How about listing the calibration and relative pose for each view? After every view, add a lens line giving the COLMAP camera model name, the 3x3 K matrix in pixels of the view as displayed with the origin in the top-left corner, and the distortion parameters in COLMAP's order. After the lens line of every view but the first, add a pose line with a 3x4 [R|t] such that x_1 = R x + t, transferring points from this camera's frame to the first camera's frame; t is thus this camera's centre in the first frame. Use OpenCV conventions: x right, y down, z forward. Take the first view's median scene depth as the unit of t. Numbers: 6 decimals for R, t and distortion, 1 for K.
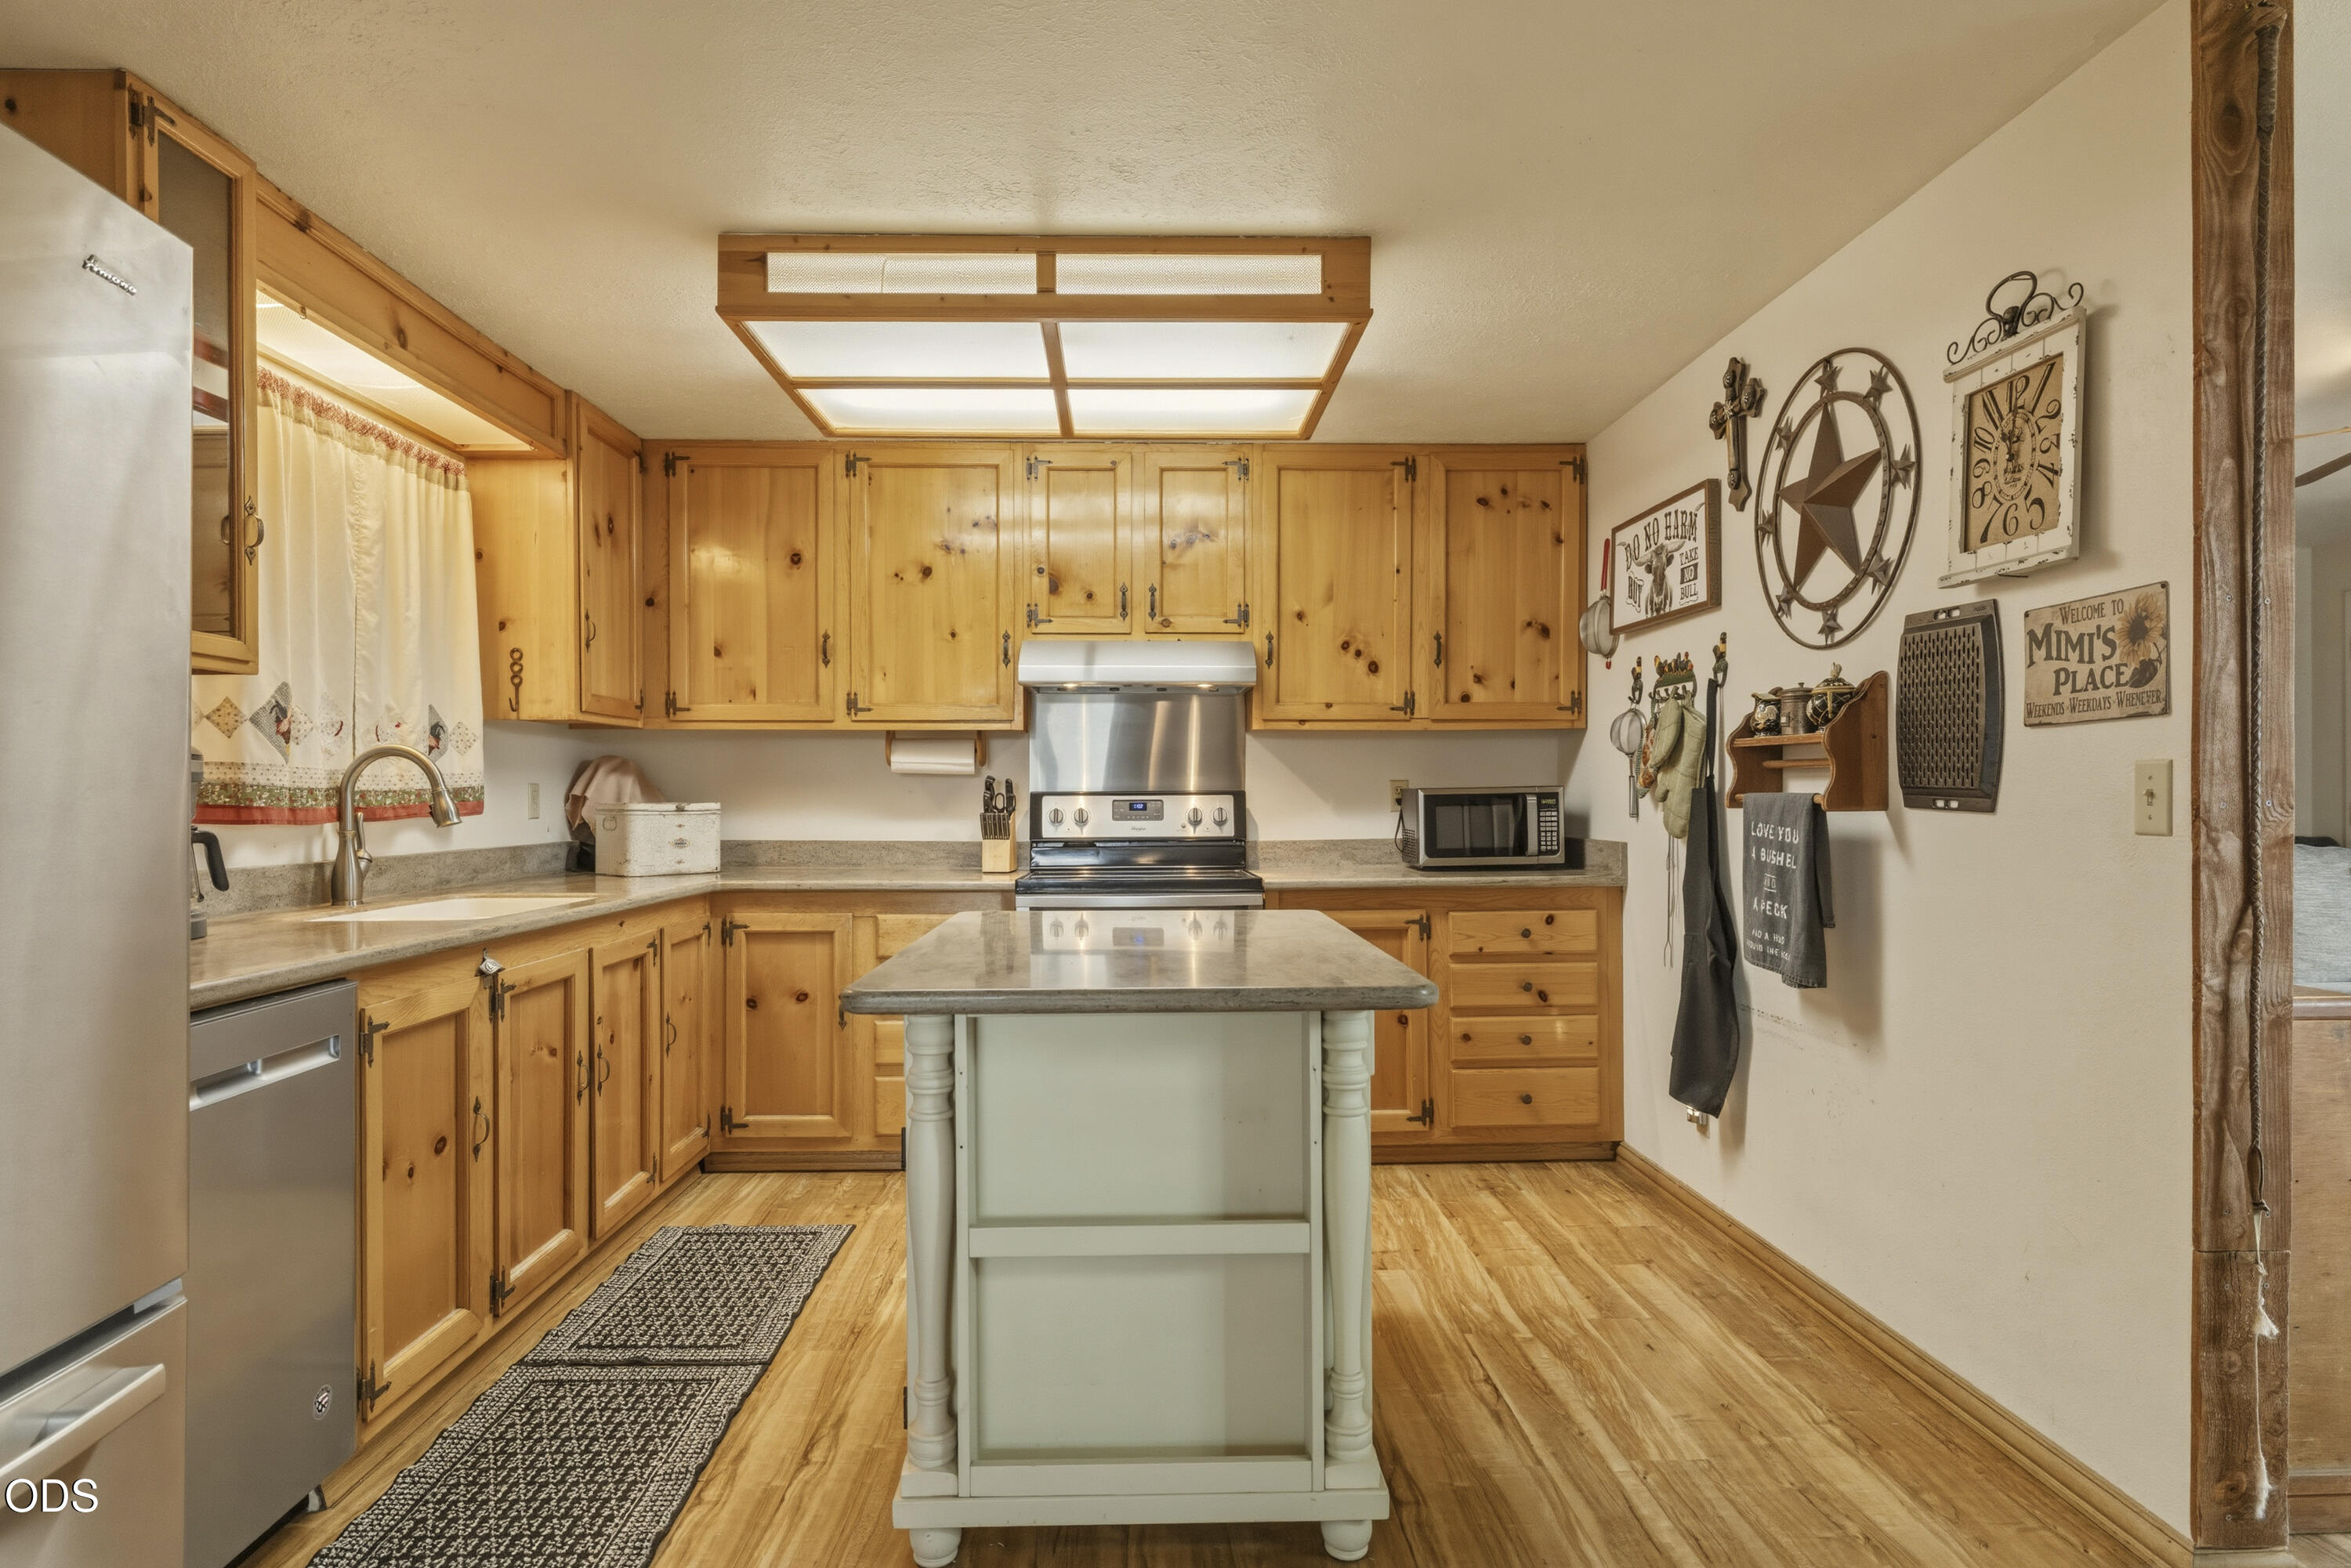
lens RADIAL K [[1271.3, 0, 1162.7], [0, 1271.3, 799.4], [0, 0, 1]] dist [0.001101, -0.000971]
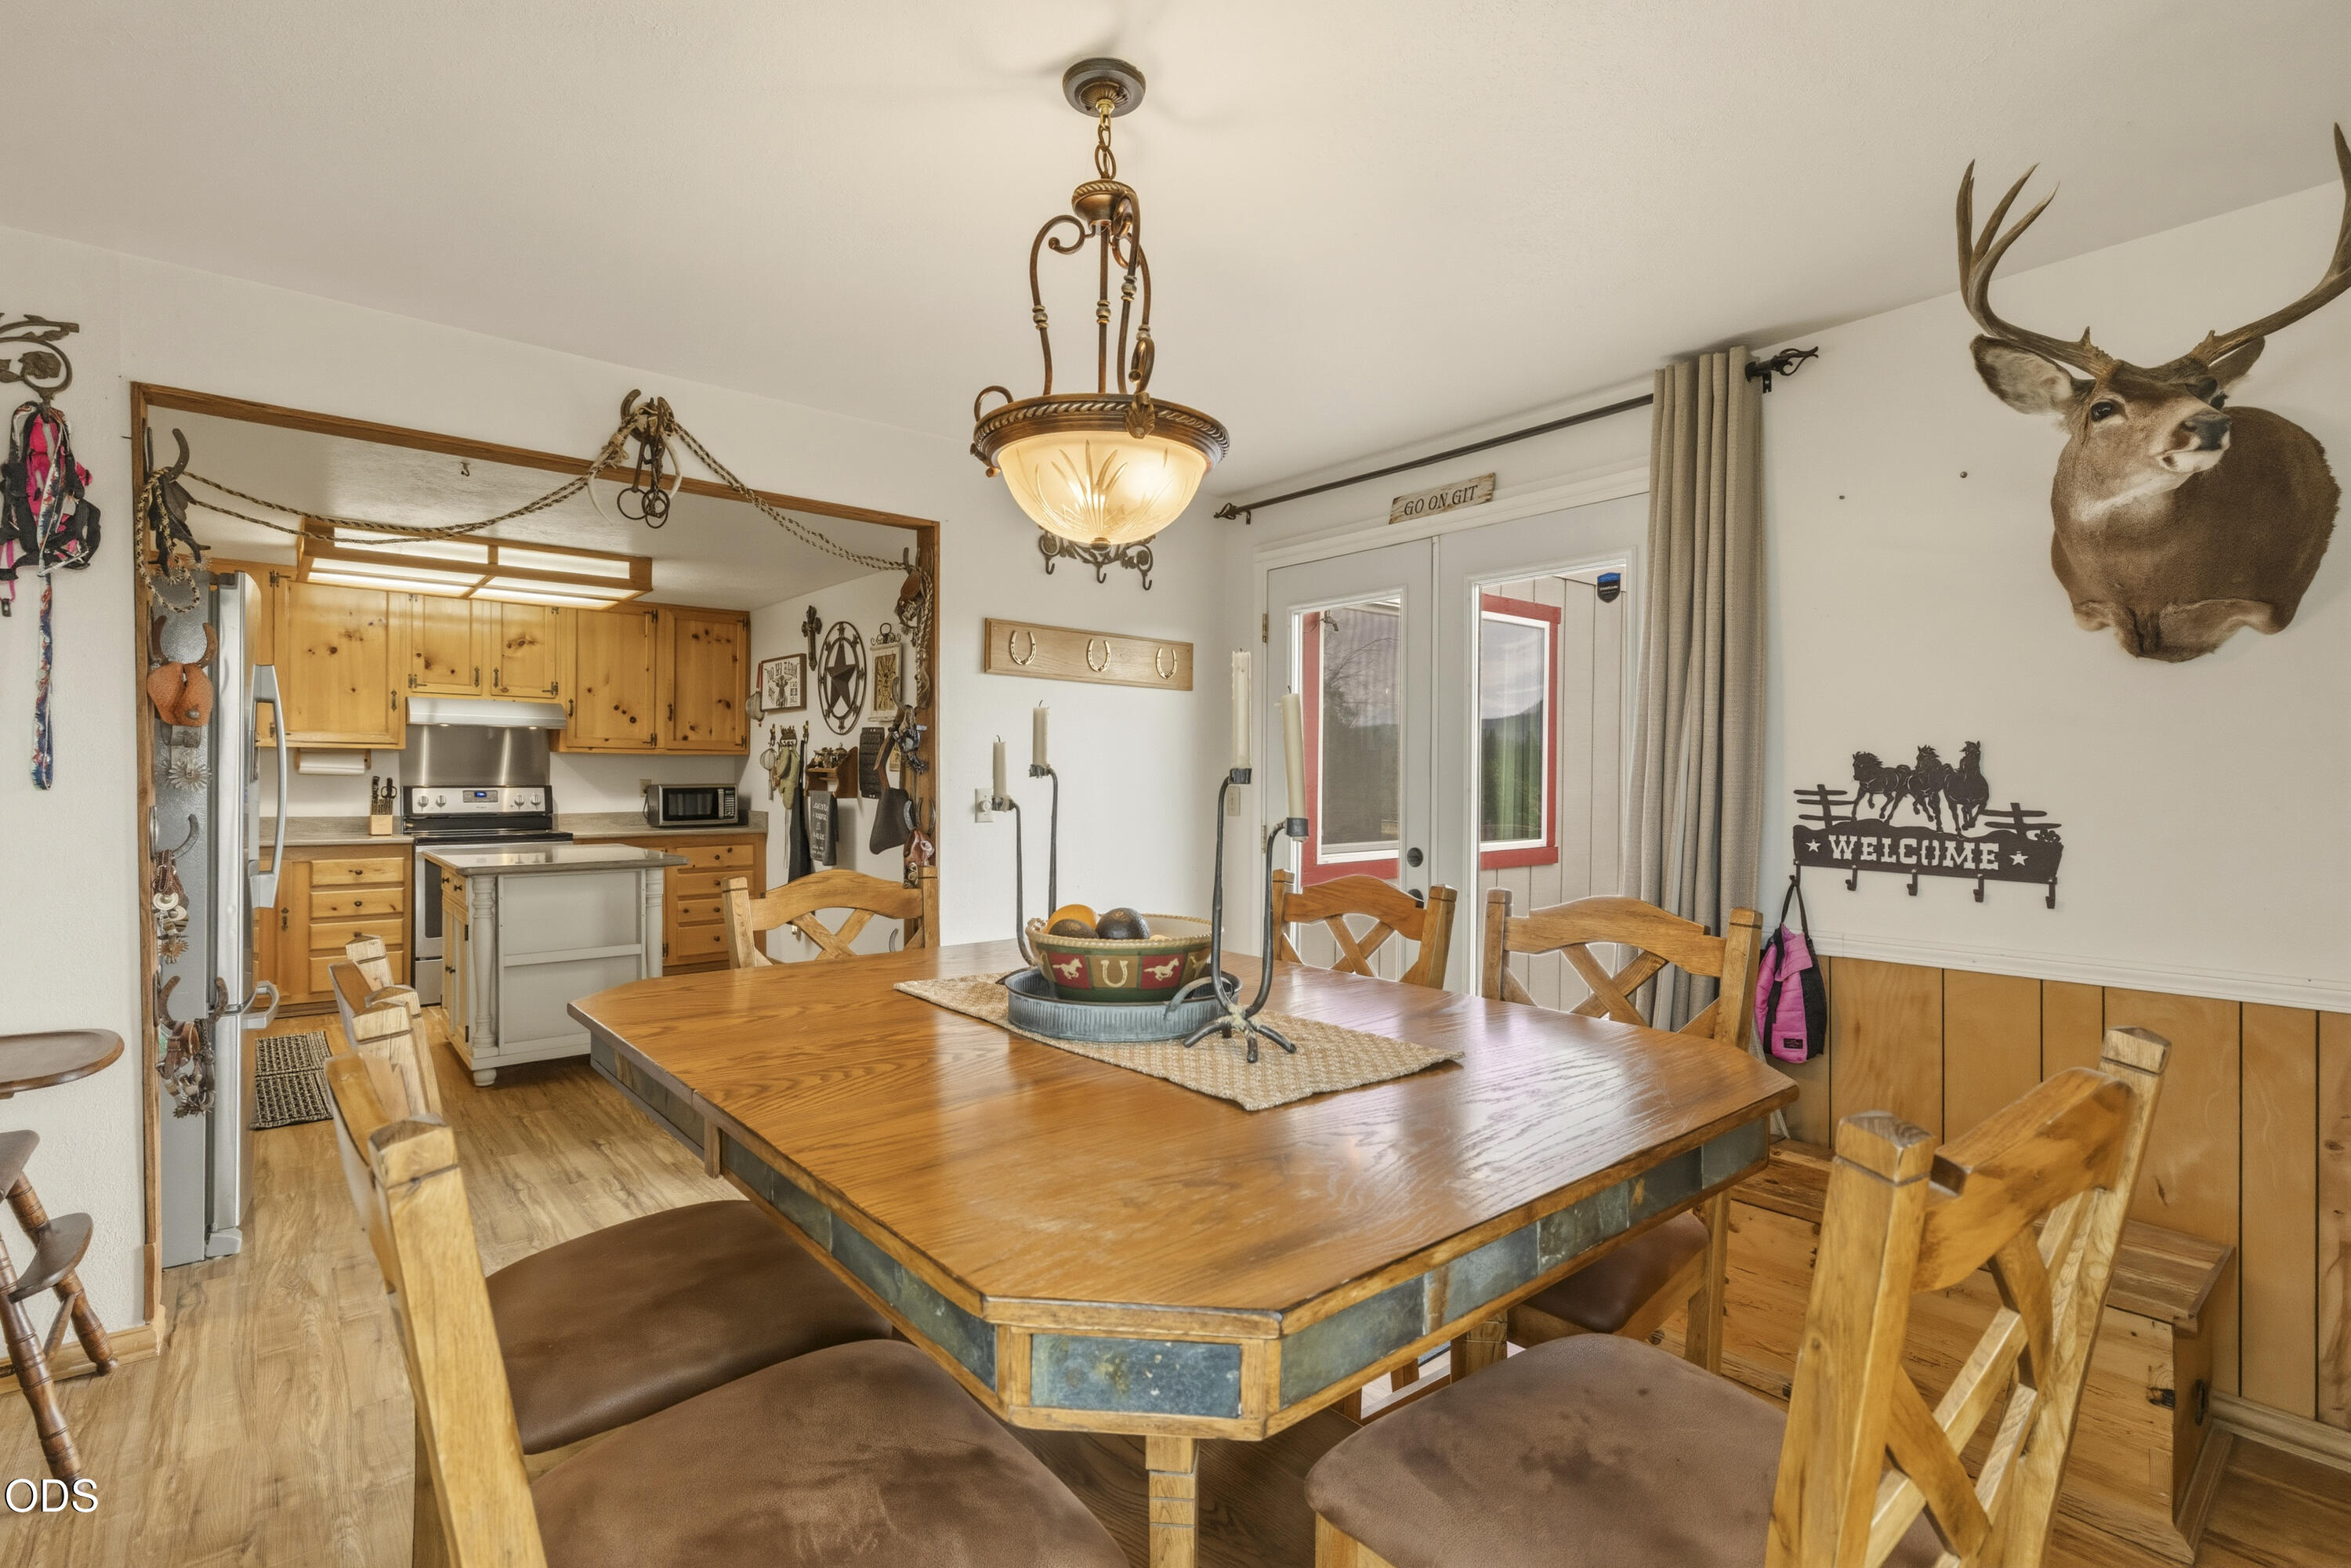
lens RADIAL K [[1097.3, 0, 1175.5], [0, 1097.3, 784.0], [0, 0, 1]] dist [0.000192, 0.000005]
pose [[0.779367, 0.003819, 0.626556, -0.240199], [-0.006580, 0.999976, 0.002091, -0.019659], [-0.626533, -0.005753, 0.779373, -0.815861]]
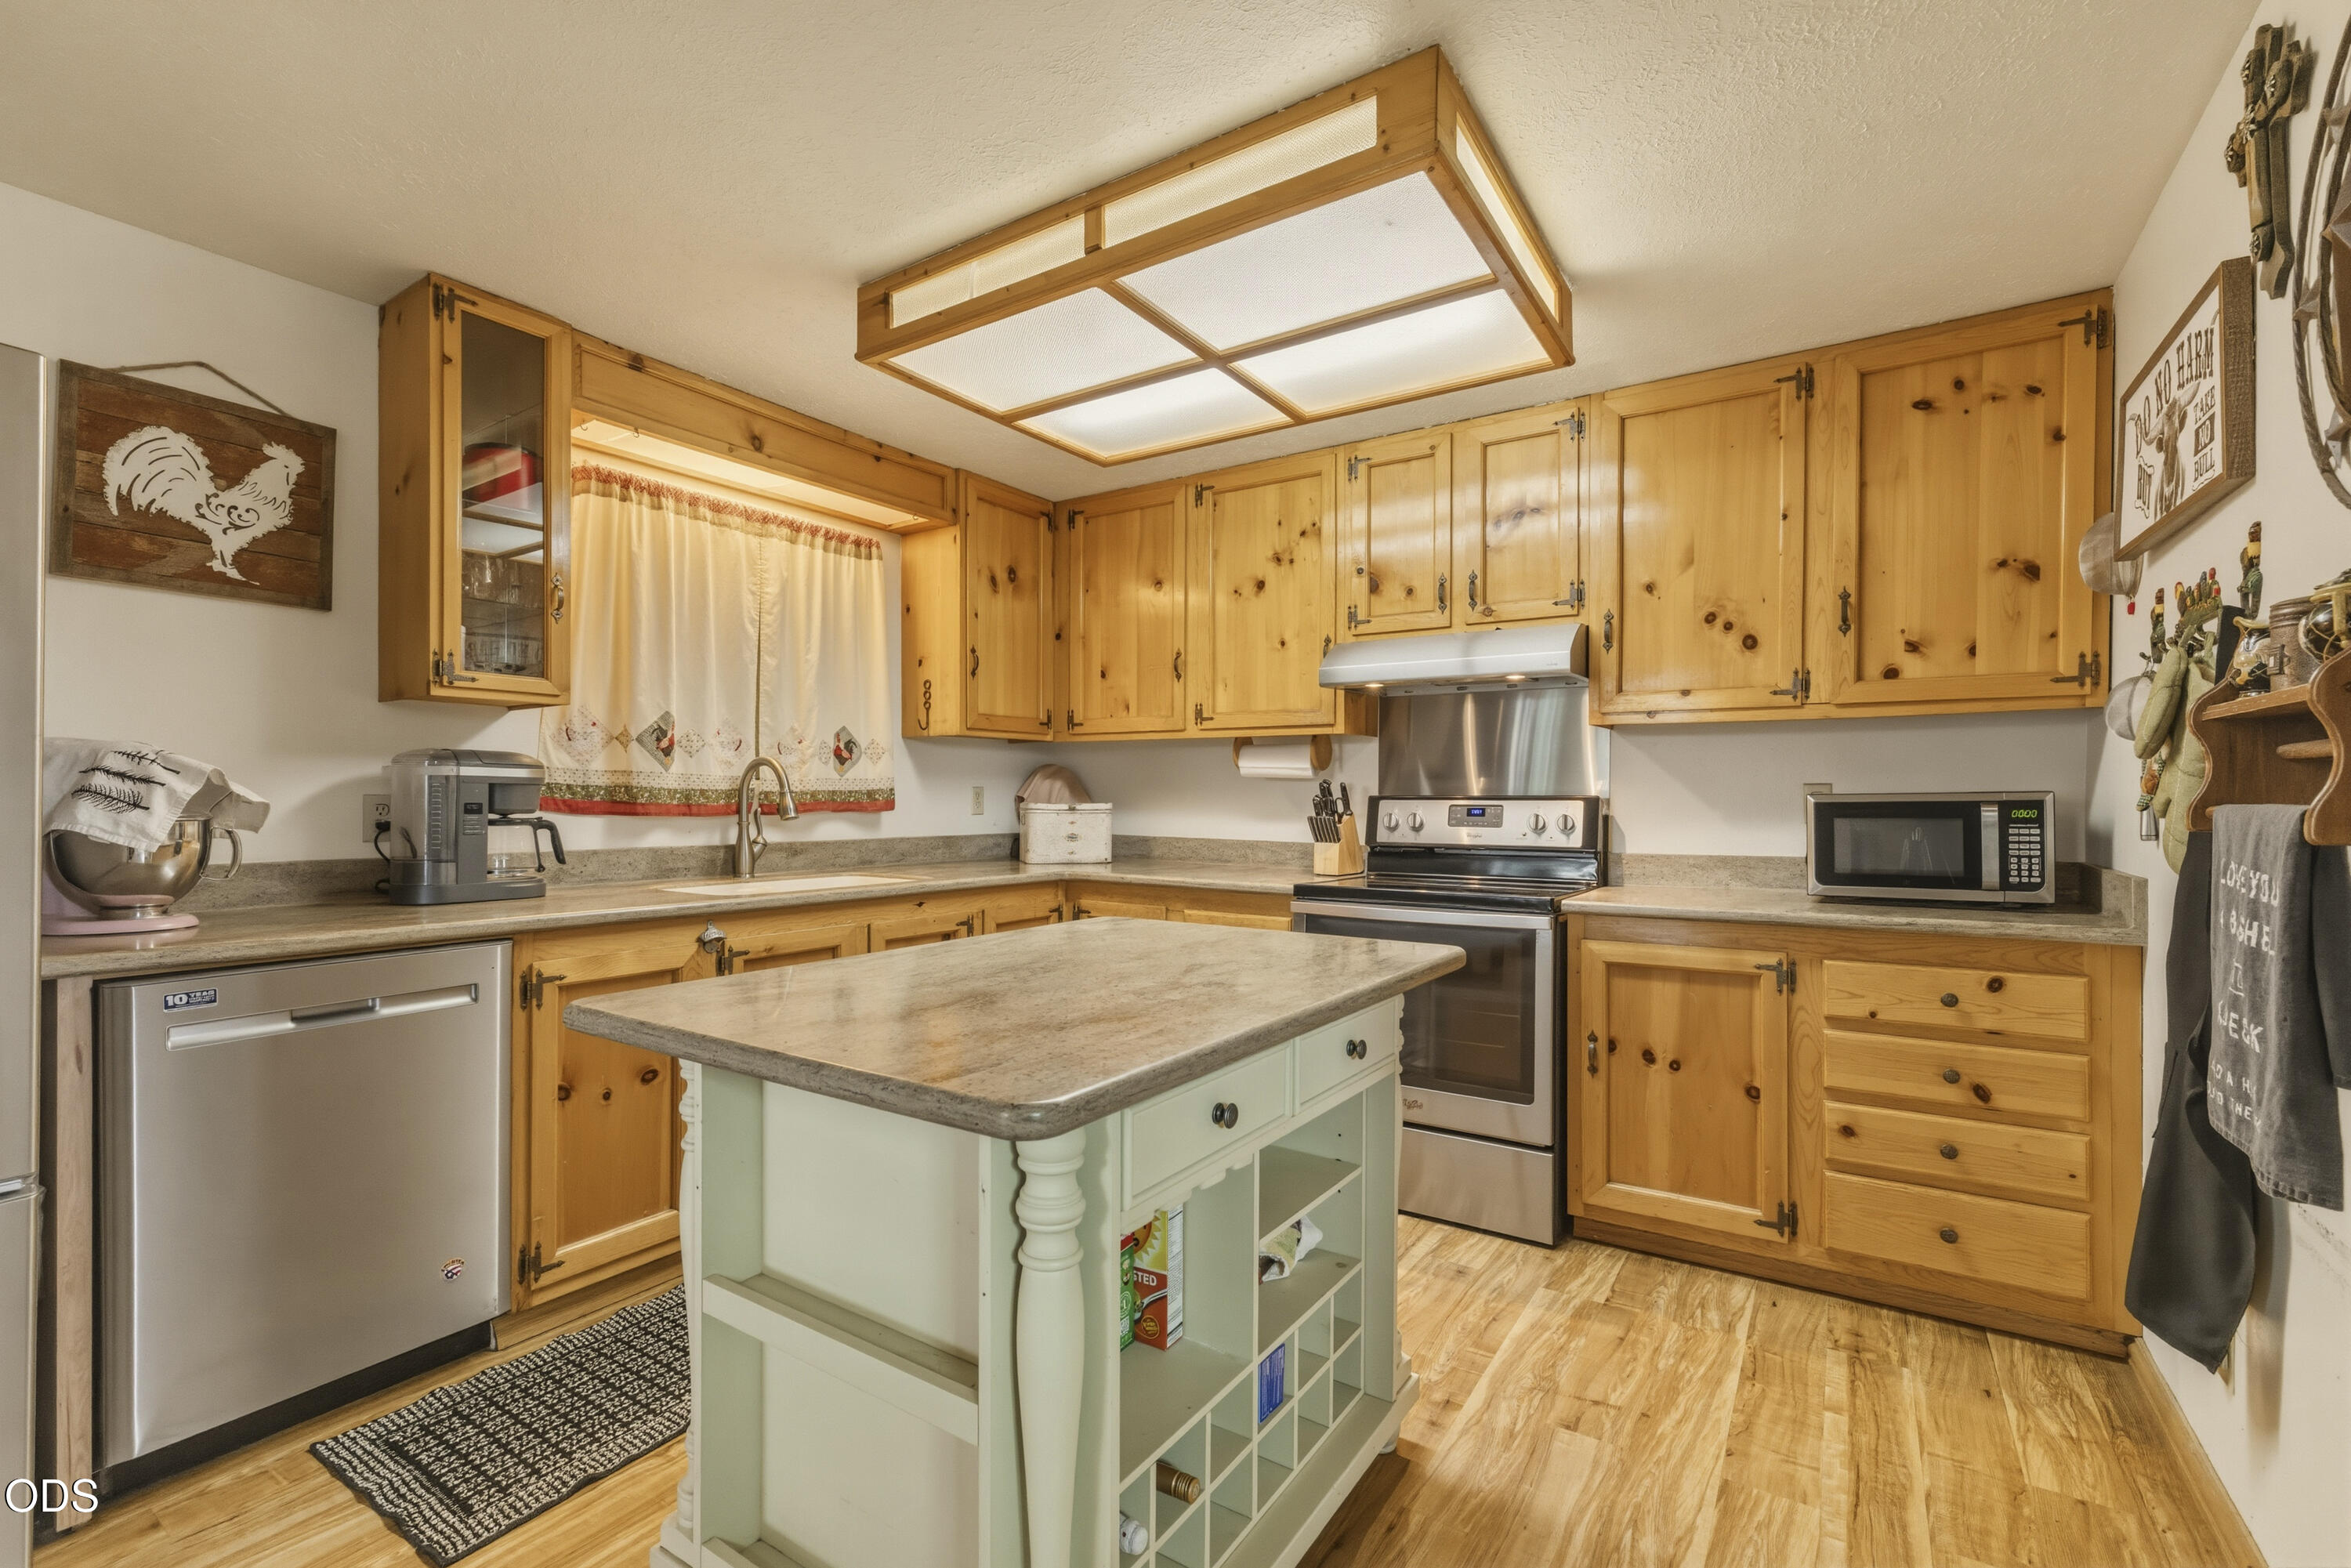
lens RADIAL K [[1016.9, 0, 1171.3], [0, 1016.9, 800.2], [0, 0, 1]] dist [0.000113, -0.000083]
pose [[0.818321, 0.008144, -0.574703, 0.254584], [-0.008588, 0.999961, 0.001941, -0.002880], [0.574697, 0.003347, 0.818359, 0.289519]]
